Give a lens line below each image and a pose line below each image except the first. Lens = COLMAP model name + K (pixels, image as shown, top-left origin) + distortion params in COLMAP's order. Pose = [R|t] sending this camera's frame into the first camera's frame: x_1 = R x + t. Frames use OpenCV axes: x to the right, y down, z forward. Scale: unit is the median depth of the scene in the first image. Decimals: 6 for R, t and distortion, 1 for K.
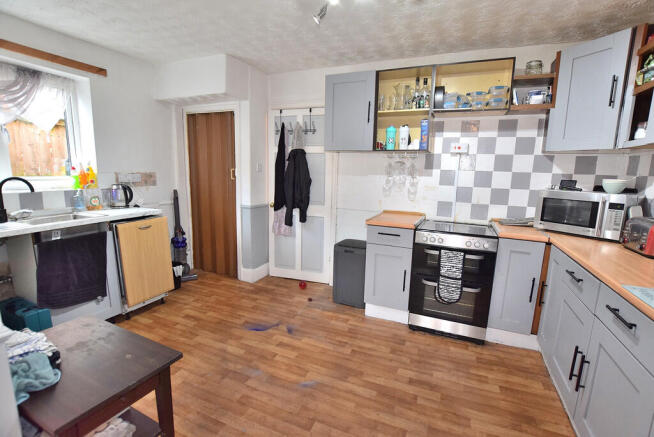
lens RADIAL K [[296.8, 0, 328.0], [0, 296.8, 219.5], [0, 0, 1]] dist [-0.000955, 0.000006]
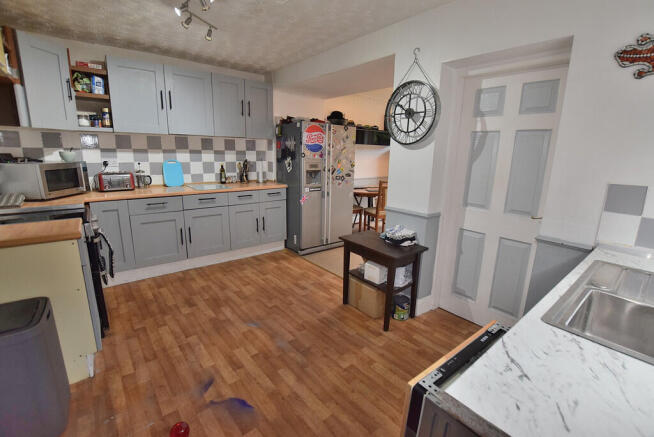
lens RADIAL K [[296.8, 0, 327.1], [0, 296.8, 218.6], [0, 0, 1]] dist [-0.000955, 0.000006]
pose [[-0.889055, -0.136619, 0.436941, -0.757563], [0.036707, 0.930087, 0.365501, -0.291025], [-0.456327, 0.340989, -0.821883, 1.565320]]
